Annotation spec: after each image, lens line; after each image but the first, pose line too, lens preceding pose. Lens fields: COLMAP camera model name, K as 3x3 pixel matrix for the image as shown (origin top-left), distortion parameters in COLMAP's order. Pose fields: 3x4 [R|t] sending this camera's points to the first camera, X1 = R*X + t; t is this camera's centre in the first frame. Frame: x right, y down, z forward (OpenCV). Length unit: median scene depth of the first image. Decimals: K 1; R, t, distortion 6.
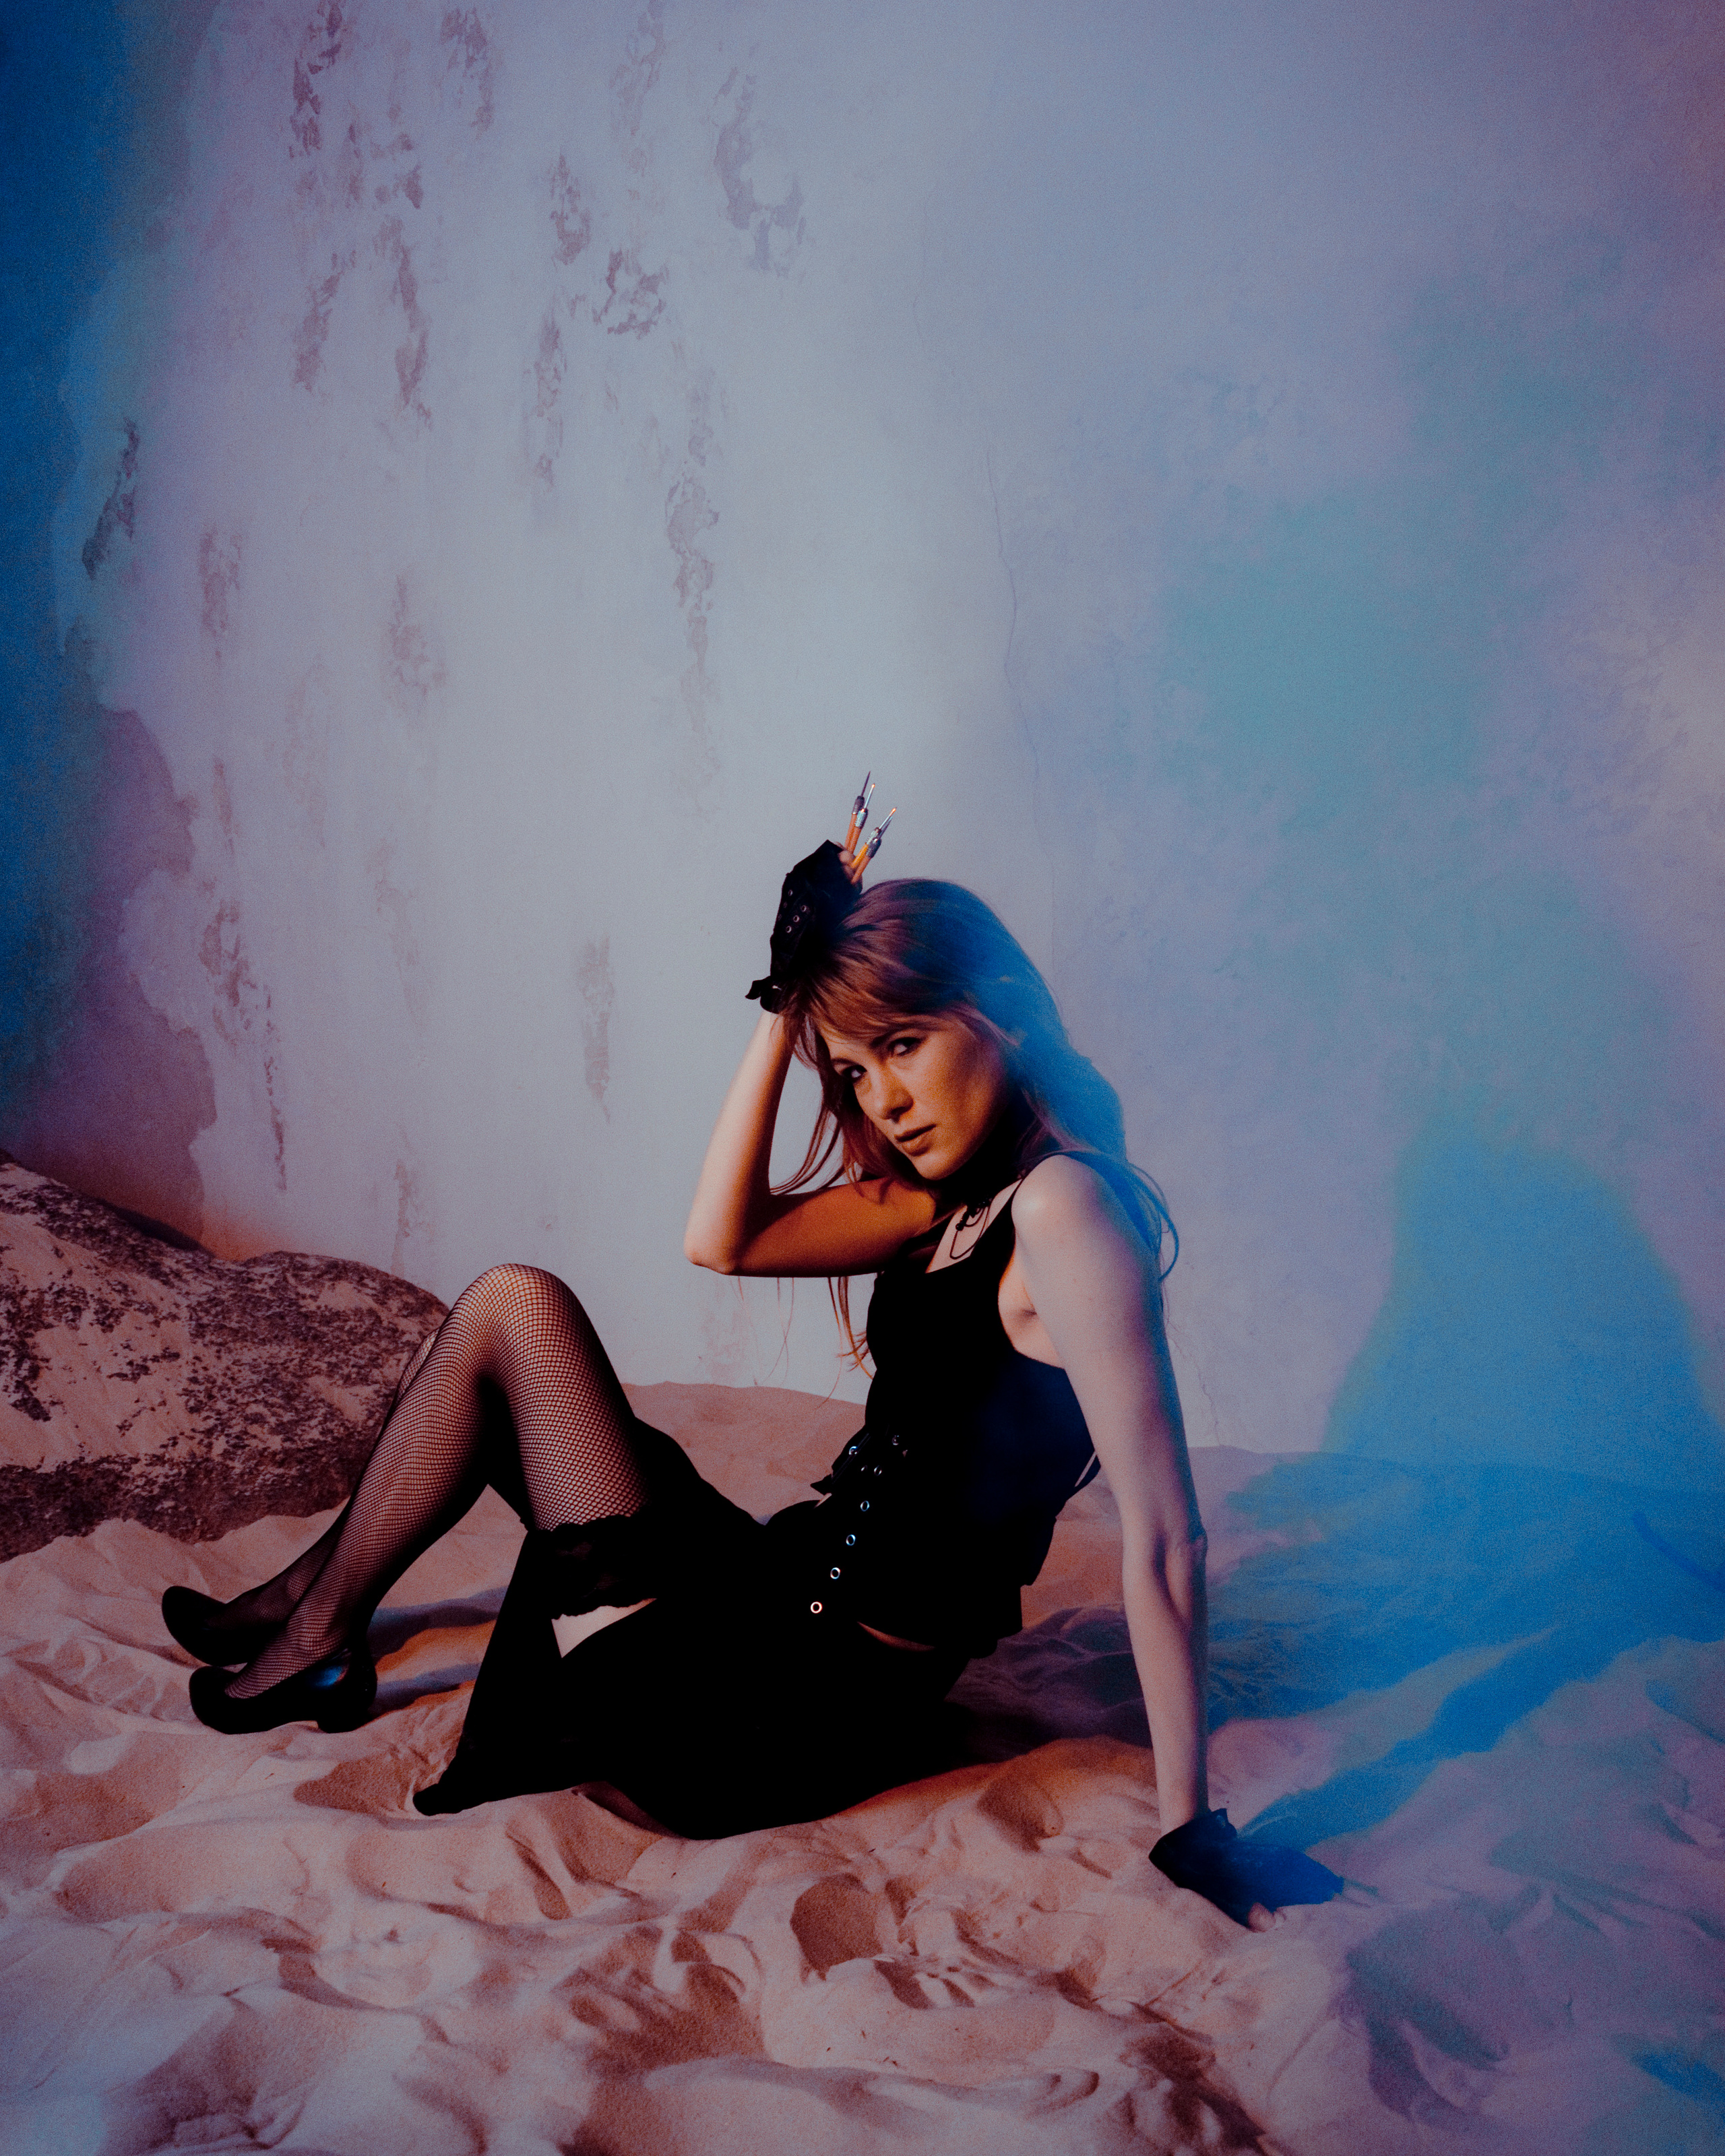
lens RADIAL K [[2421.0, 0, 863.9], [0, 2421.0, 1058.3], [0, 0, 1]] dist [-0.034918, 0.000000]
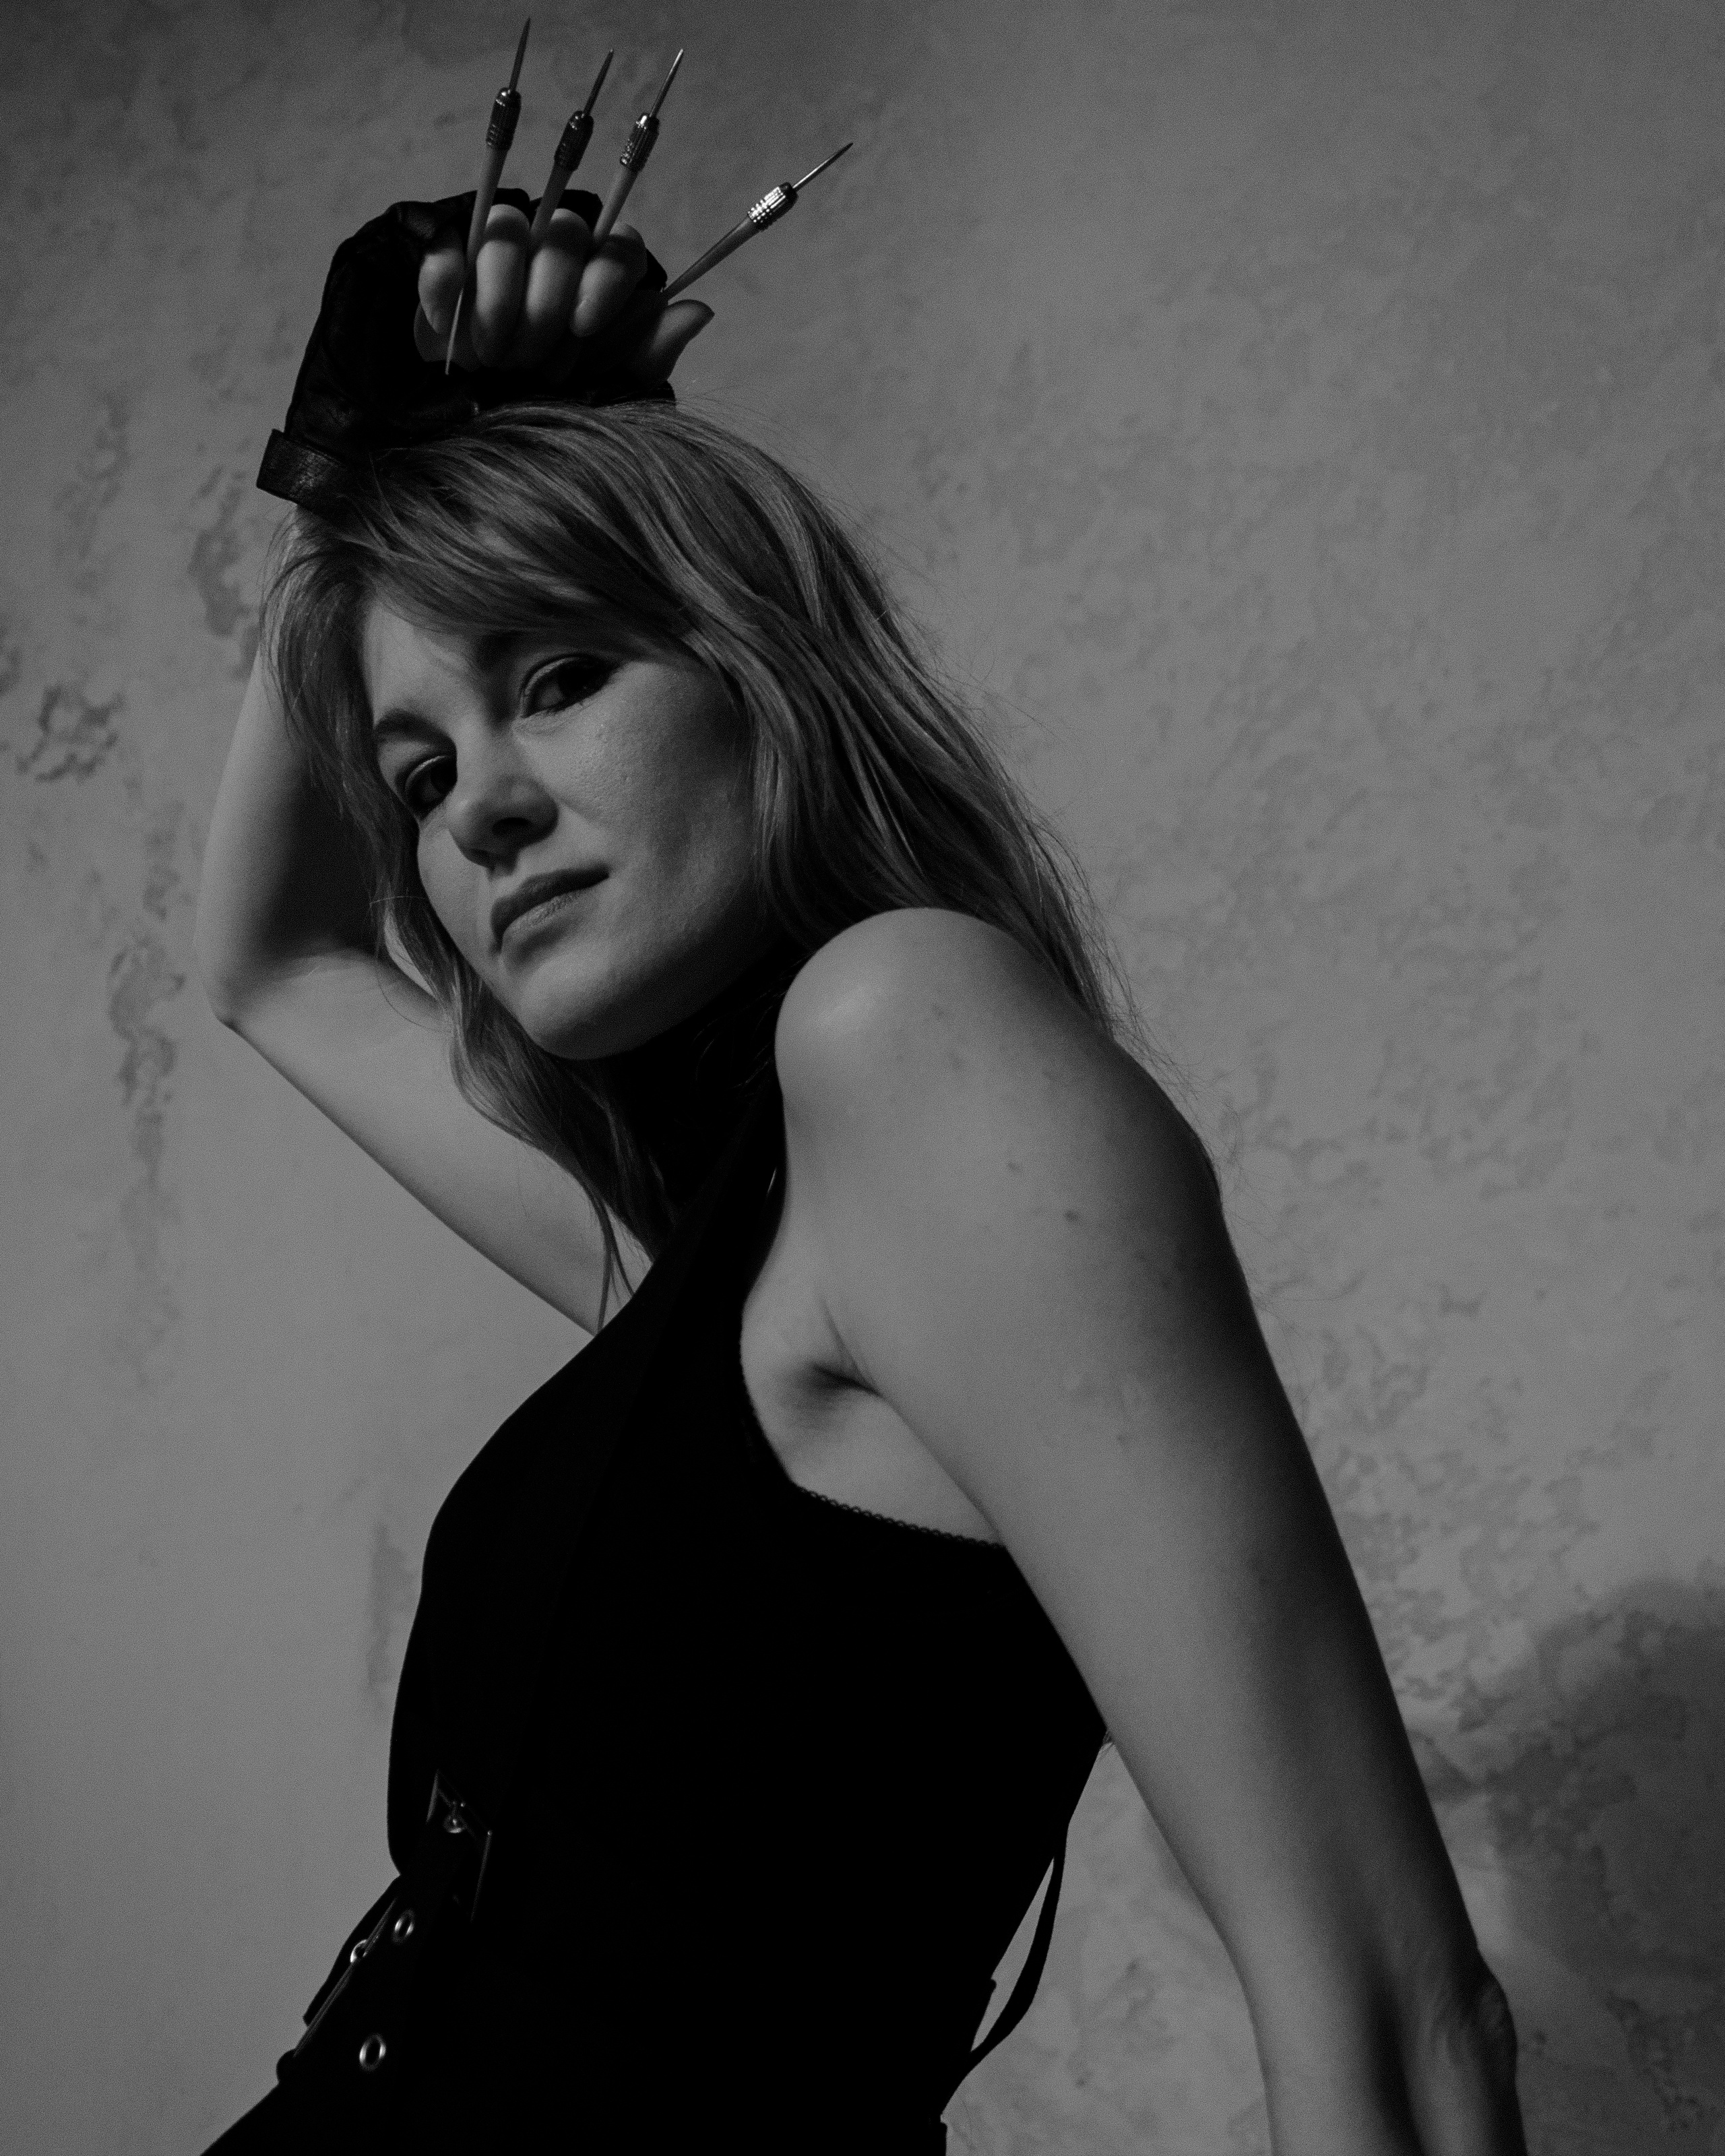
lens RADIAL K [[2253.9, 0, 935.1], [0, 2253.9, 1119.6], [0, 0, 1]] dist [0.005129, 0.000000]
pose [[0.974825, -0.016637, 0.222350, 0.007215], [0.109008, 0.905475, -0.410161, 0.109847], [-0.194508, 0.424073, 0.884493, 0.383707]]
